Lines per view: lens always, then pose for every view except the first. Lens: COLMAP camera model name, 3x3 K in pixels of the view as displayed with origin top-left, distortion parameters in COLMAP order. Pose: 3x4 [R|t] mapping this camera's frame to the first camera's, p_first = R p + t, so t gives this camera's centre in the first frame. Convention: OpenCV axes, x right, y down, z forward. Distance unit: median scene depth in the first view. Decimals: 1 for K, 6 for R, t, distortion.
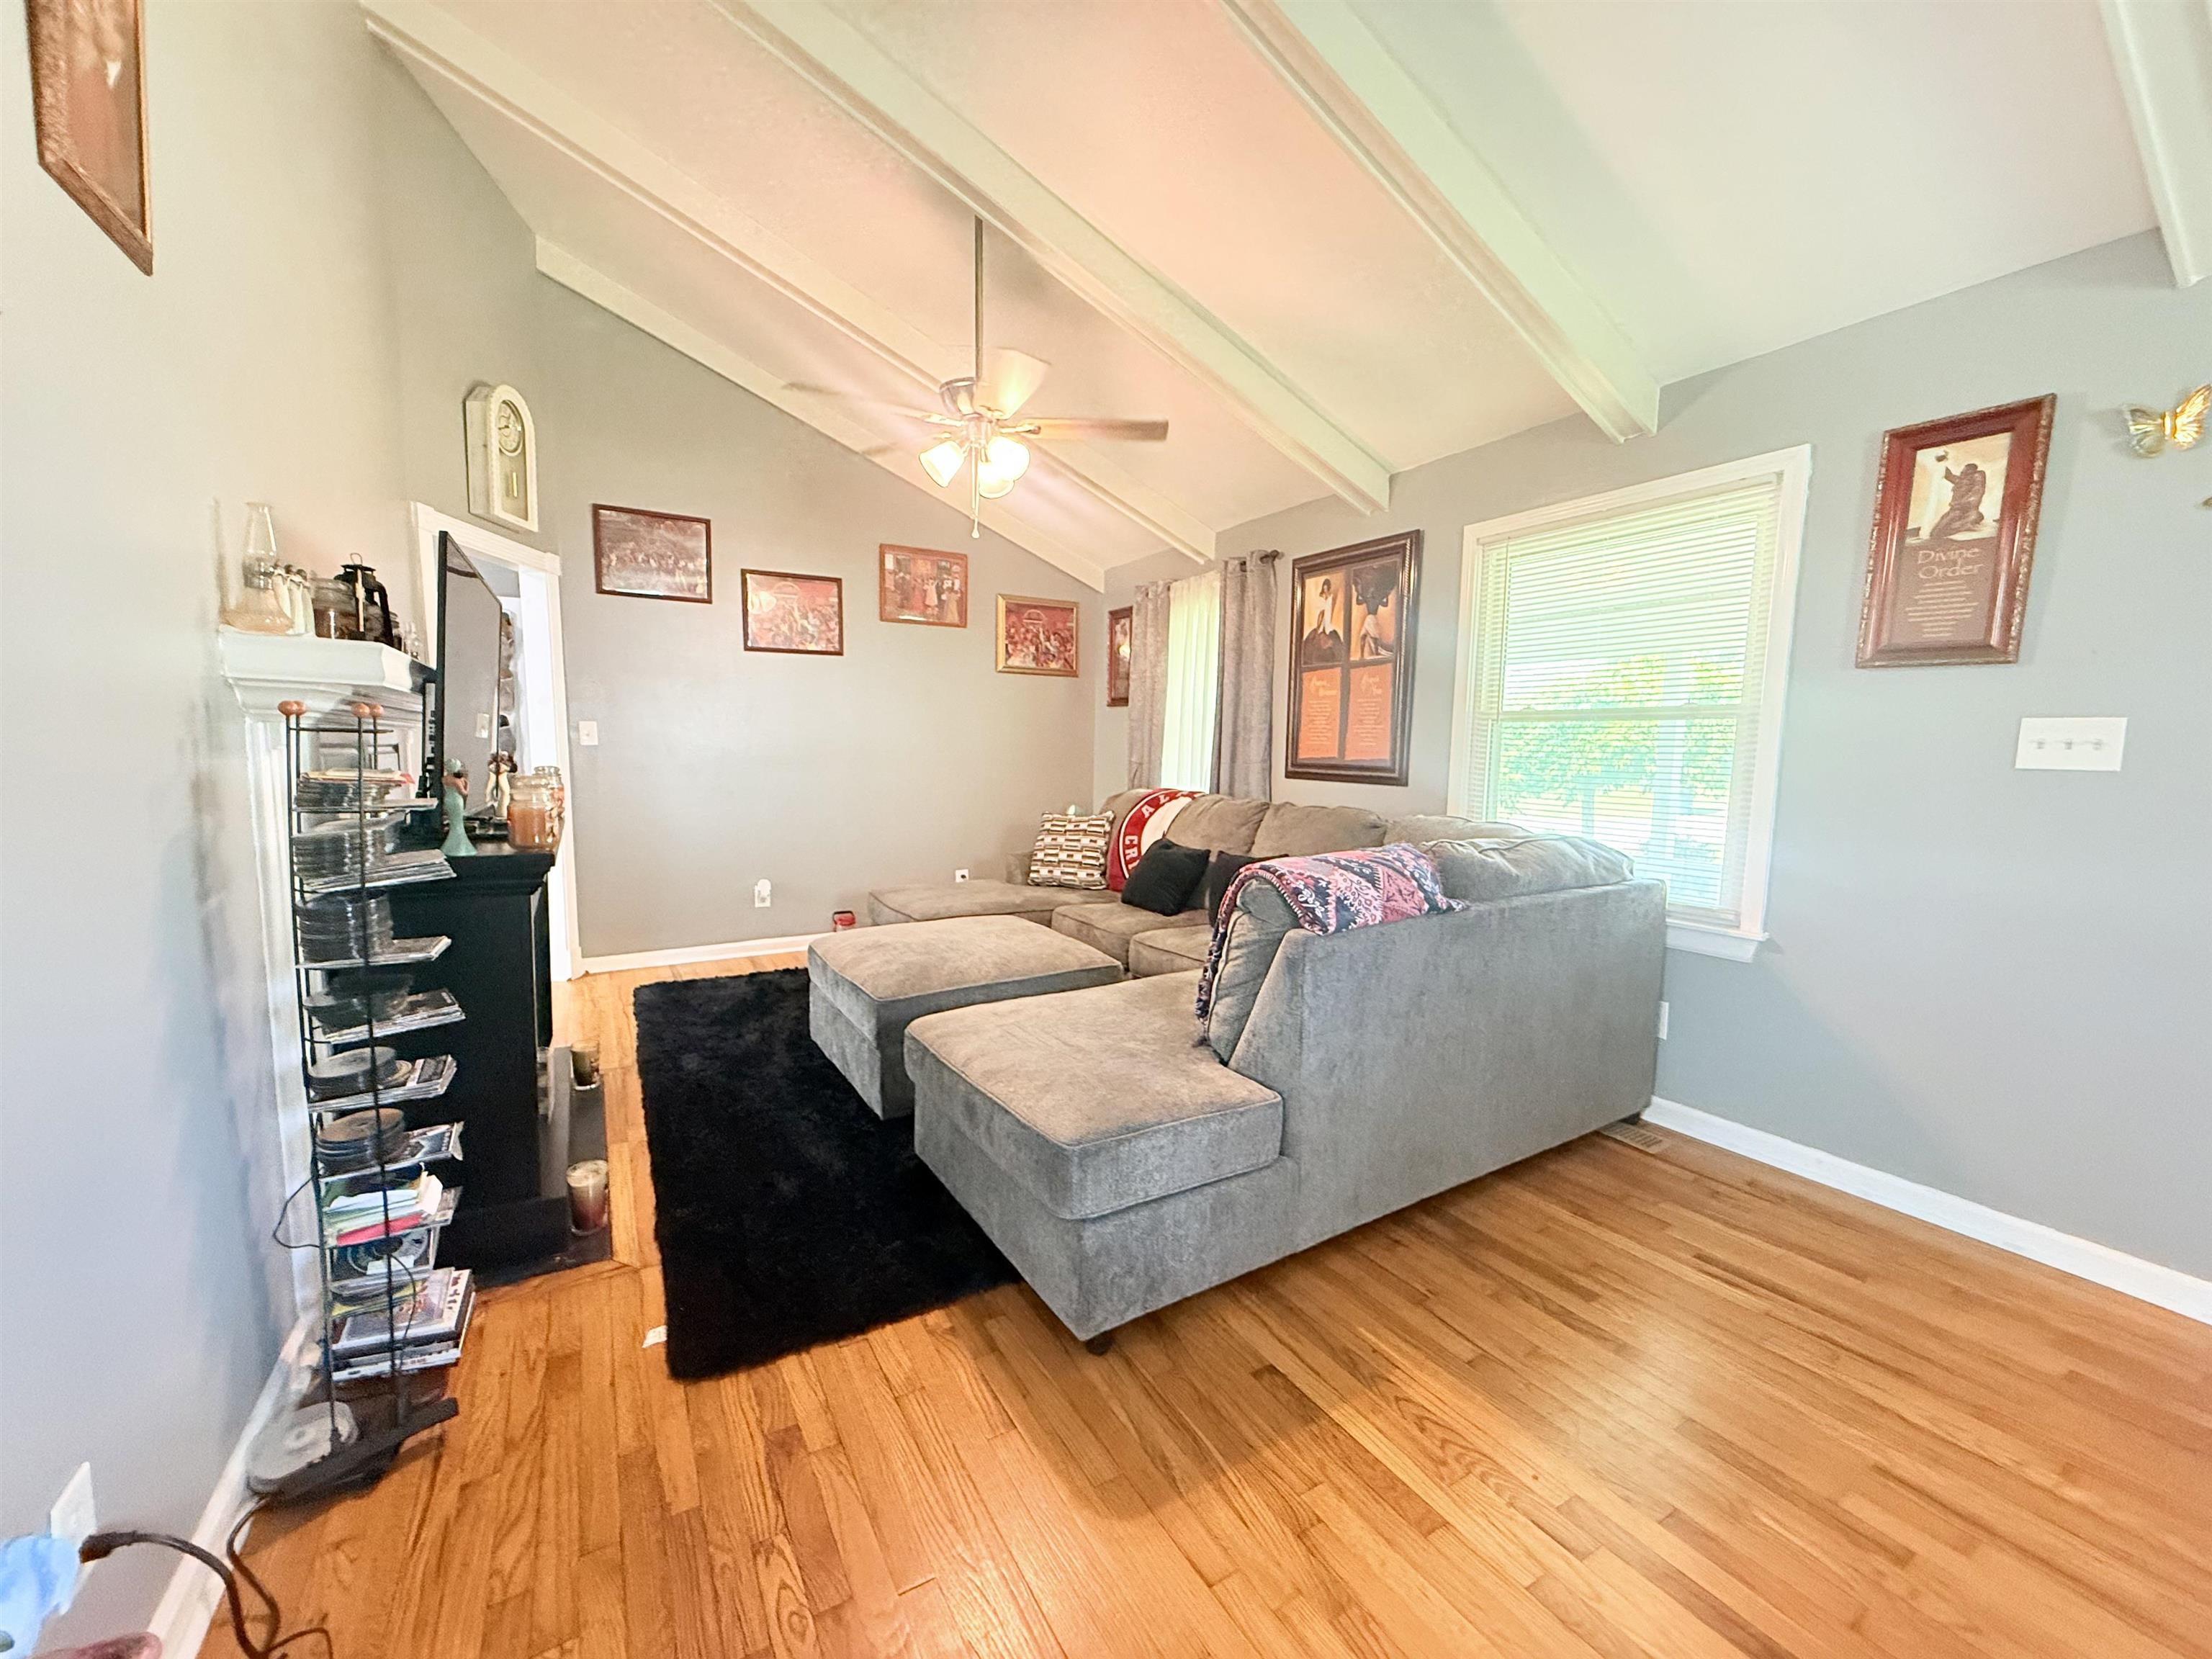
lens RADIAL K [[881.9, 0, 1100.9], [0, 881.9, 838.4], [0, 0, 1]] dist [0.000018, 0.000032]
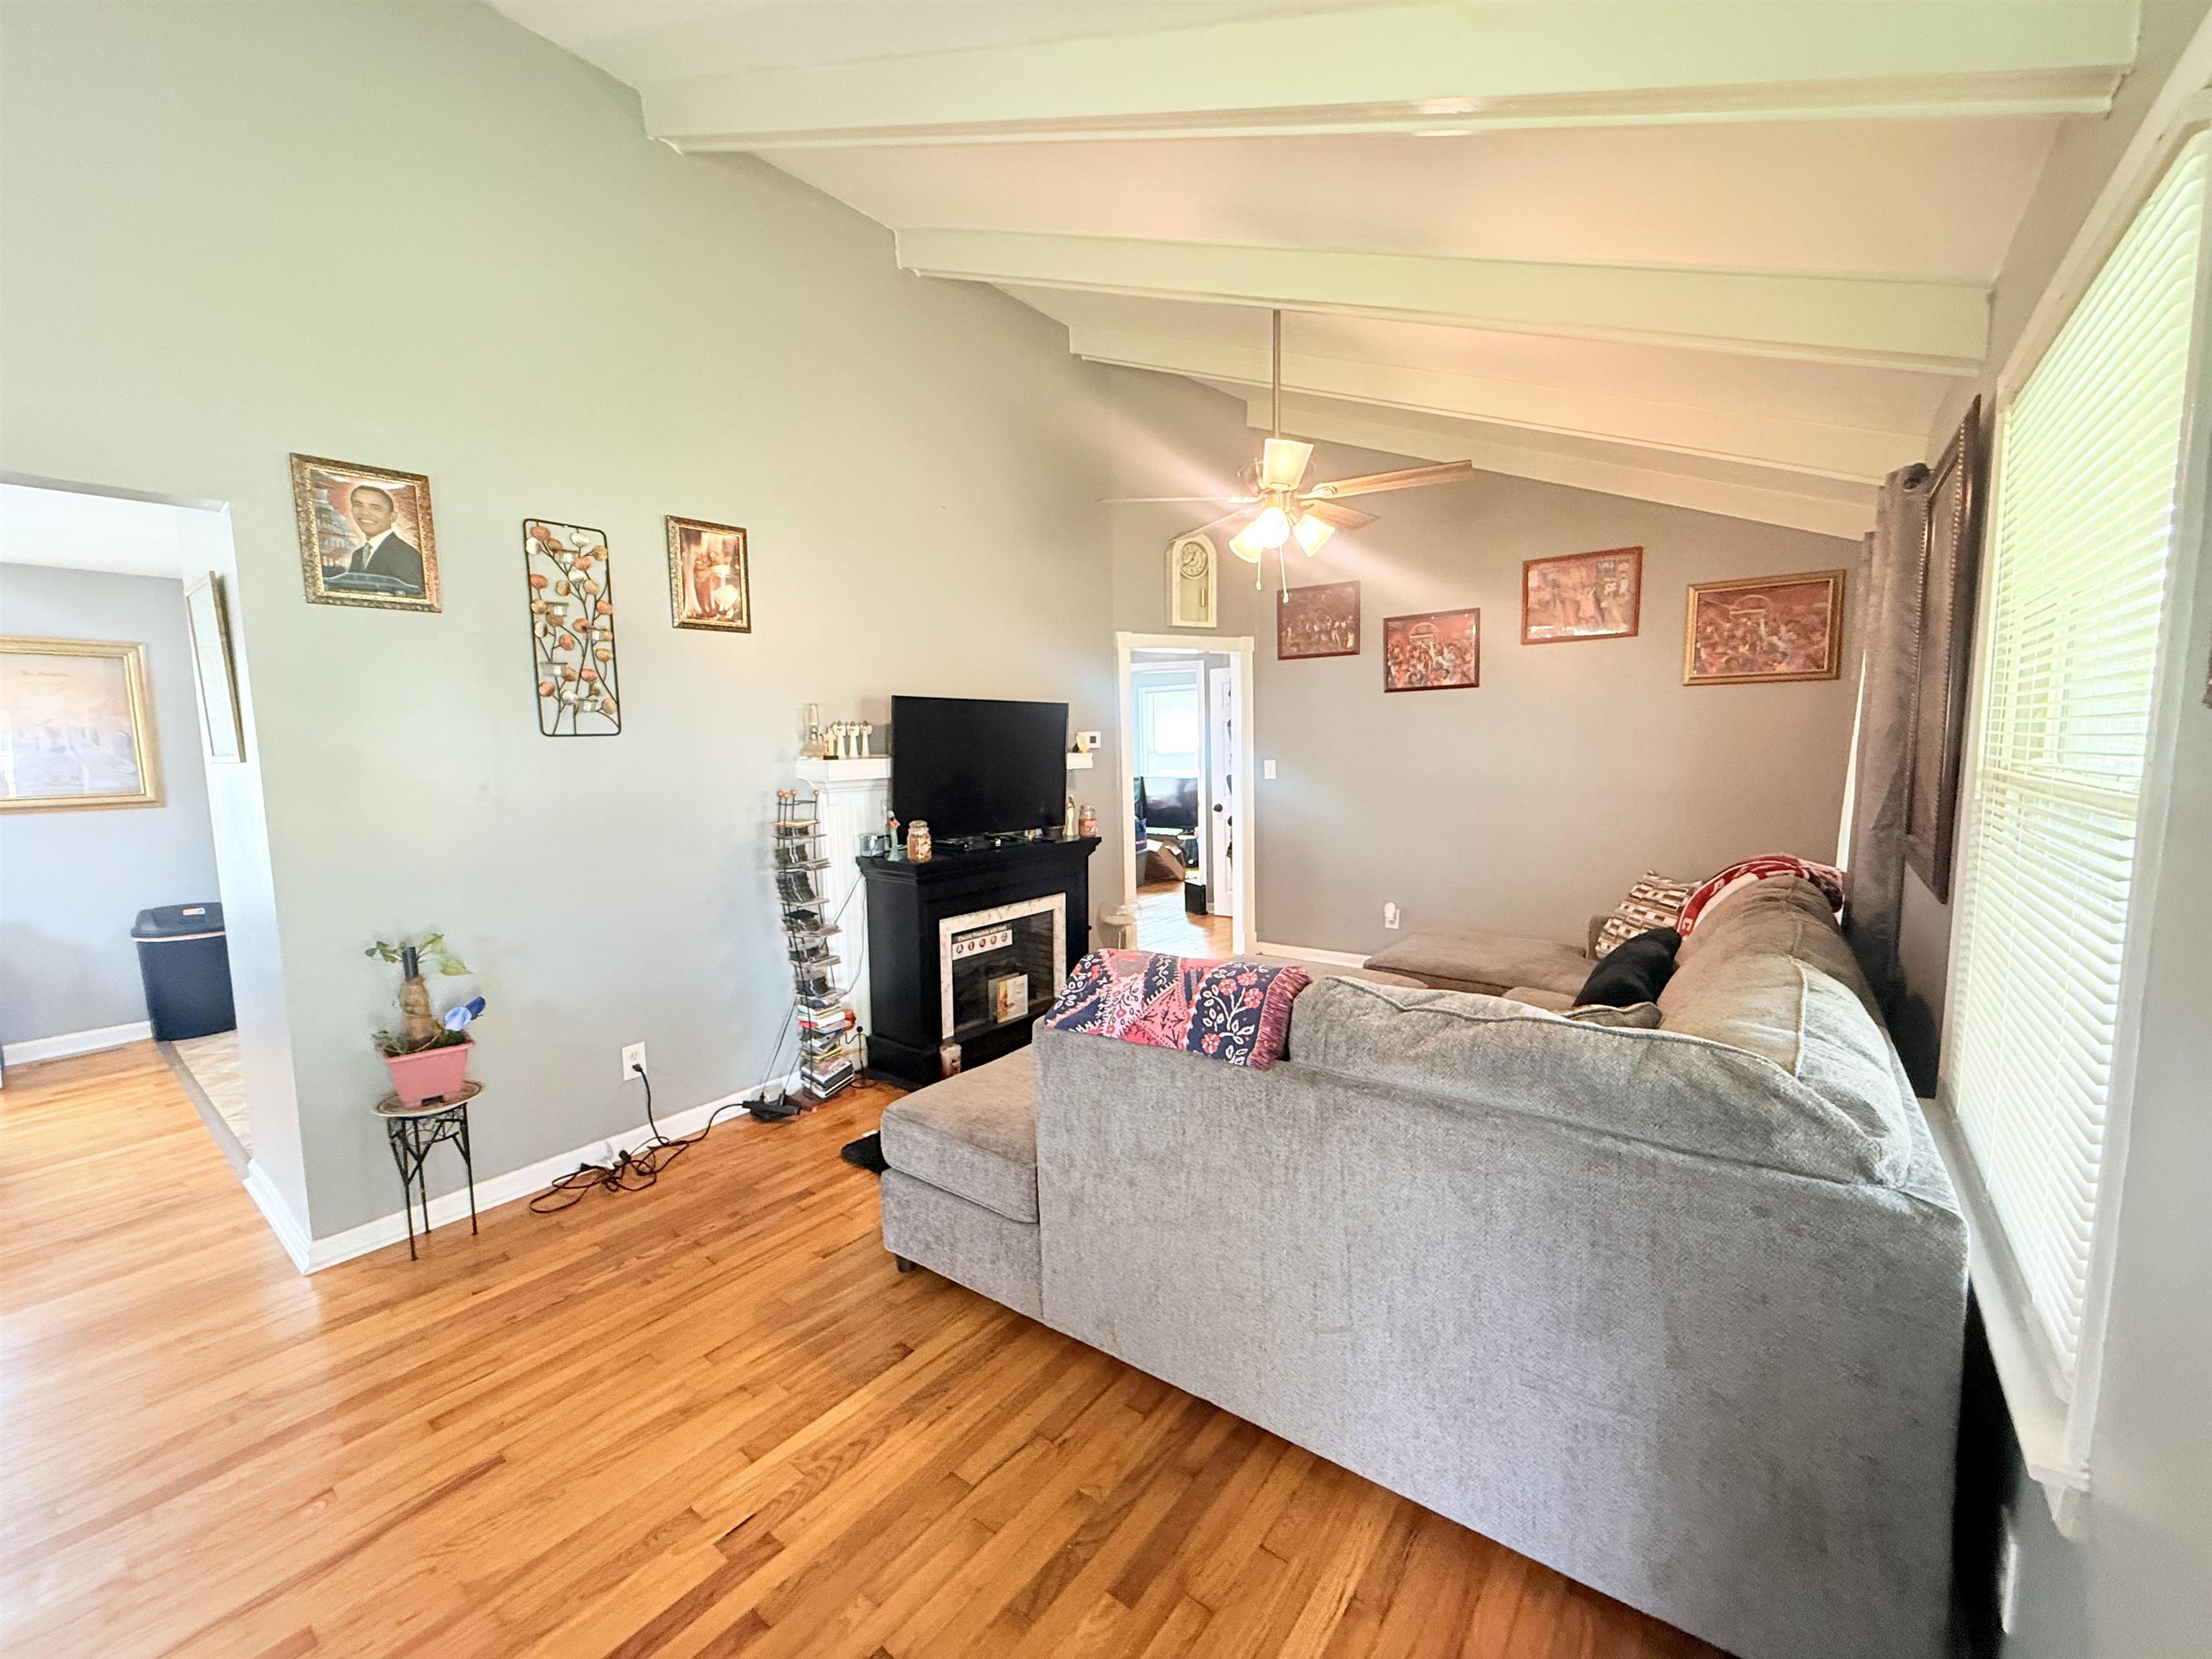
lens RADIAL K [[883.6, 0, 1099.2], [0, 883.6, 829.8], [0, 0, 1]] dist [0.000155, -0.000123]
pose [[0.361081, 0.075297, -0.929489, 0.632808], [-0.074196, 0.995895, 0.051854, -0.093416], [0.929578, 0.050241, 0.365186, 0.352564]]
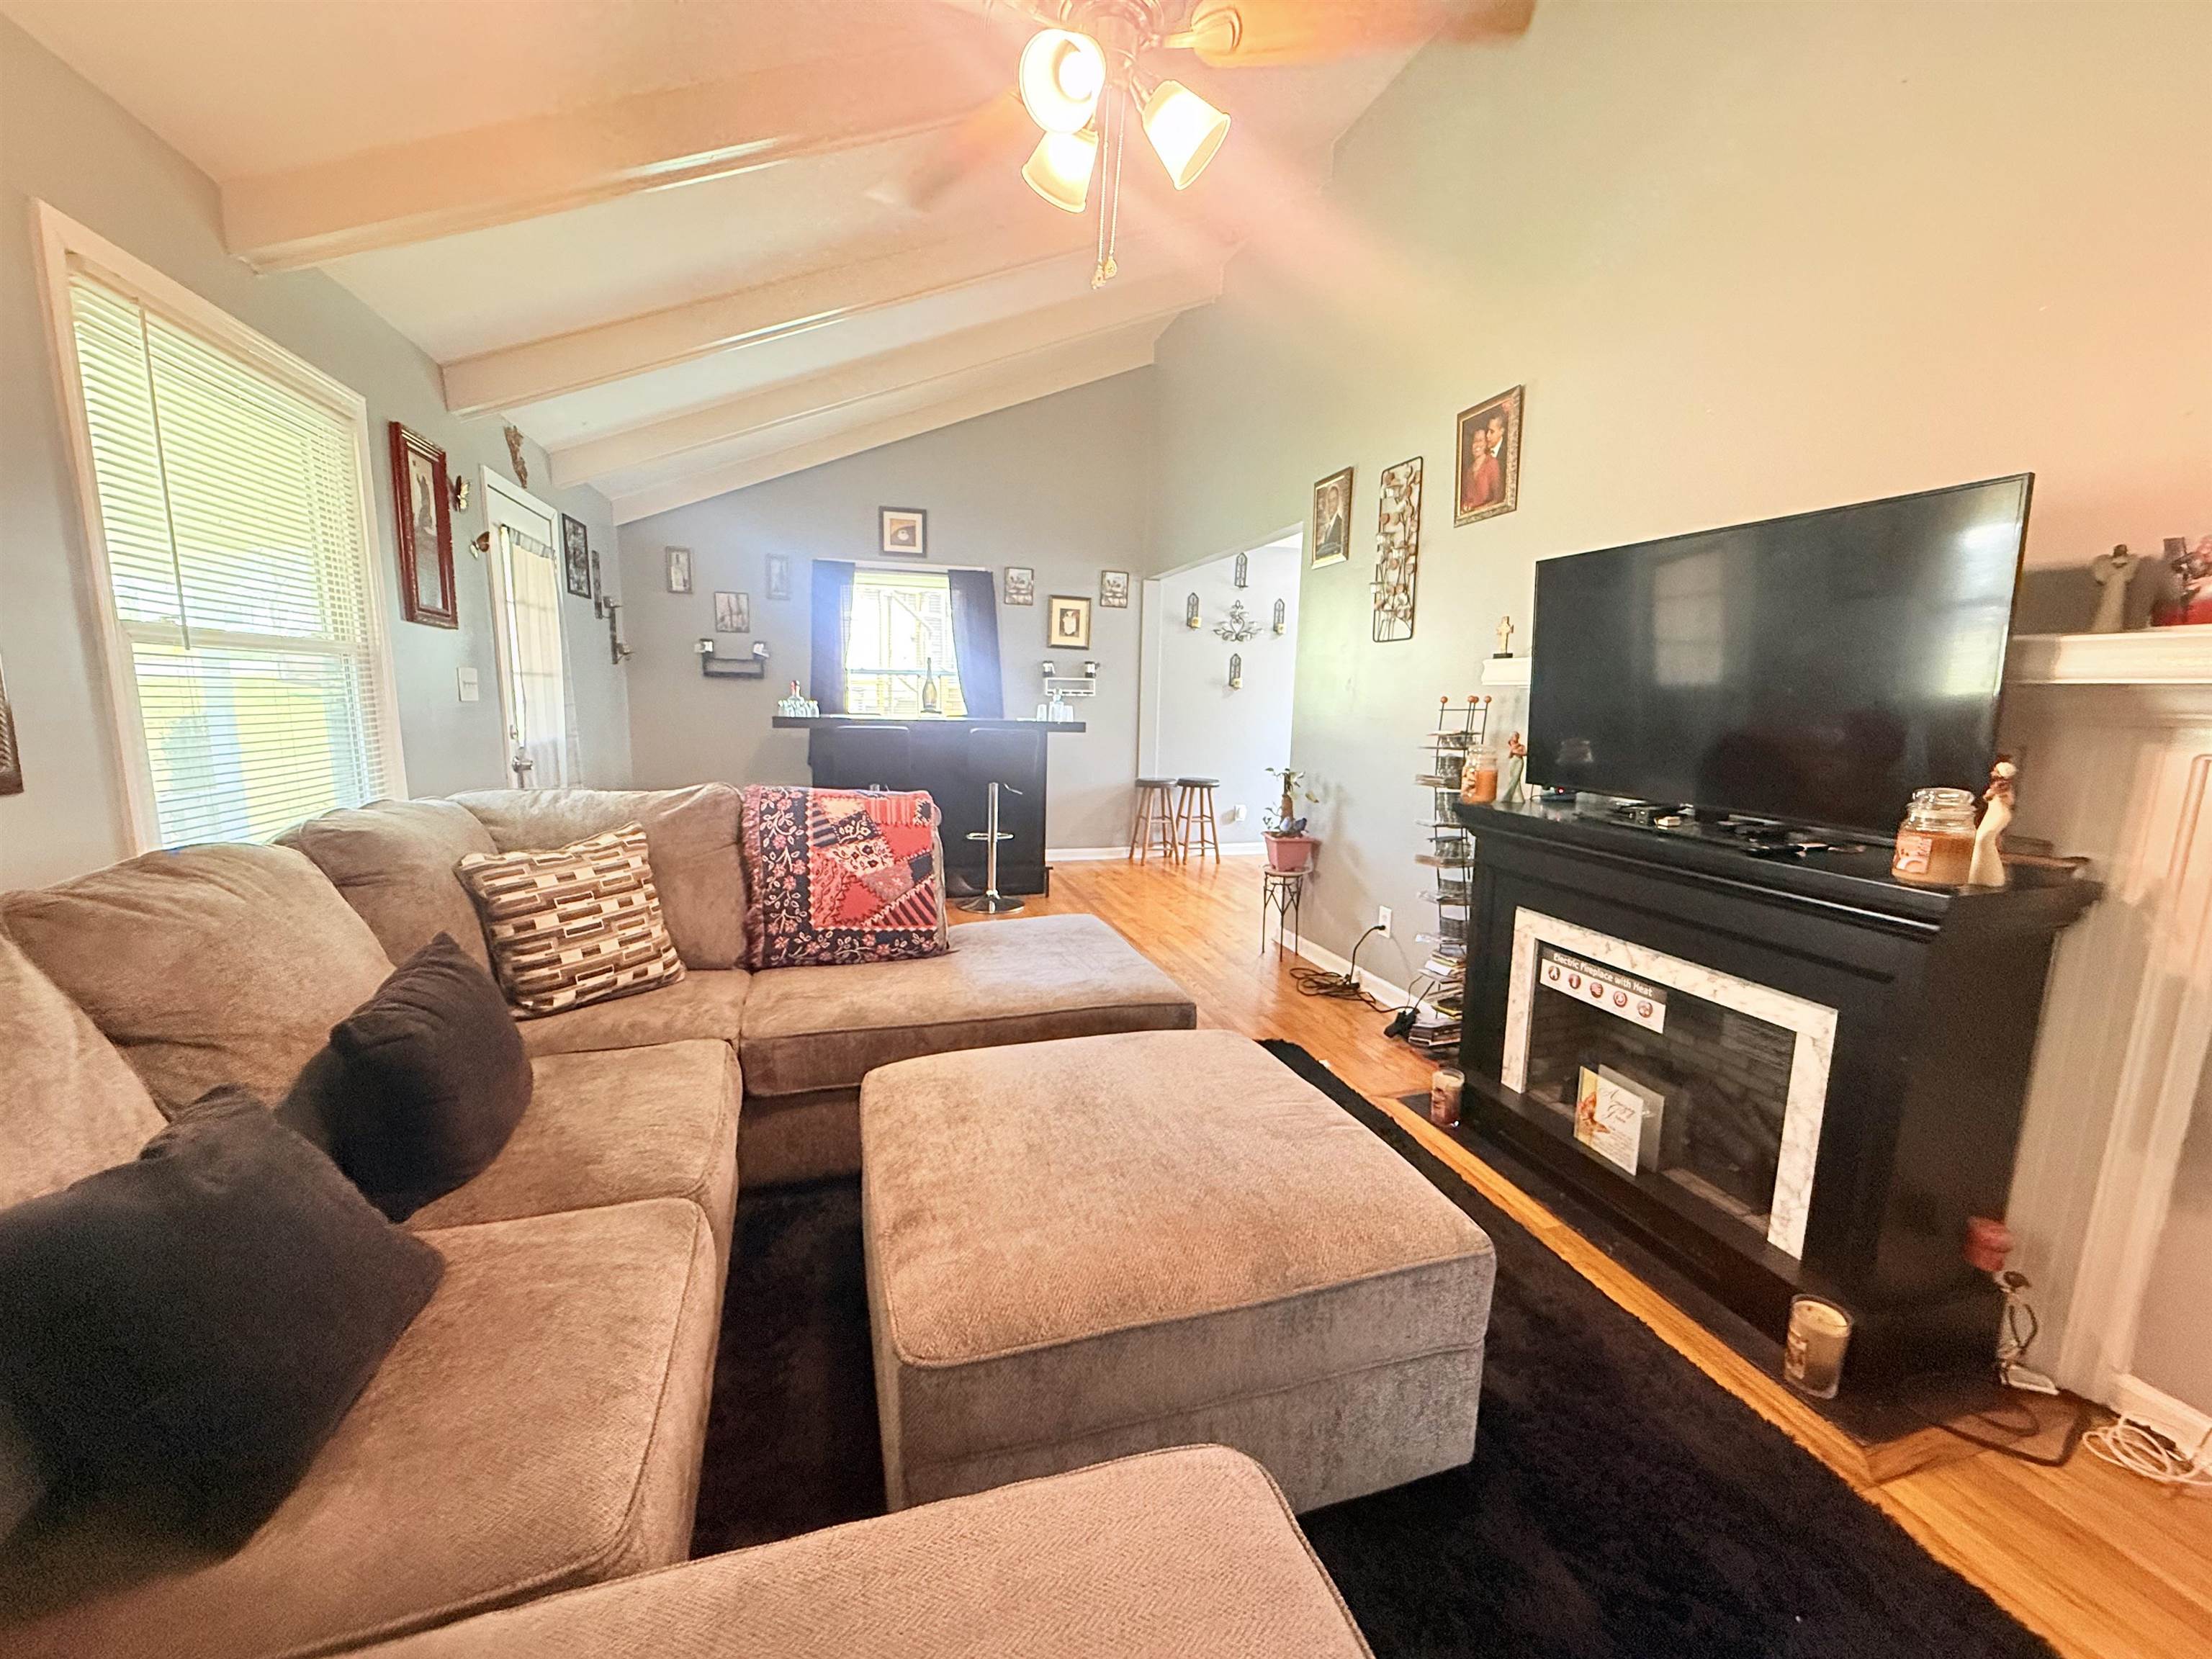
lens RADIAL K [[883.6, 0, 1099.2], [0, 883.6, 829.8], [0, 0, 1]] dist [0.000155, -0.000123]
pose [[-0.969733, -0.068832, 0.234264, -0.216127], [-0.006845, 0.966729, 0.255710, -0.146408], [-0.244071, 0.246367, -0.937941, 1.241593]]
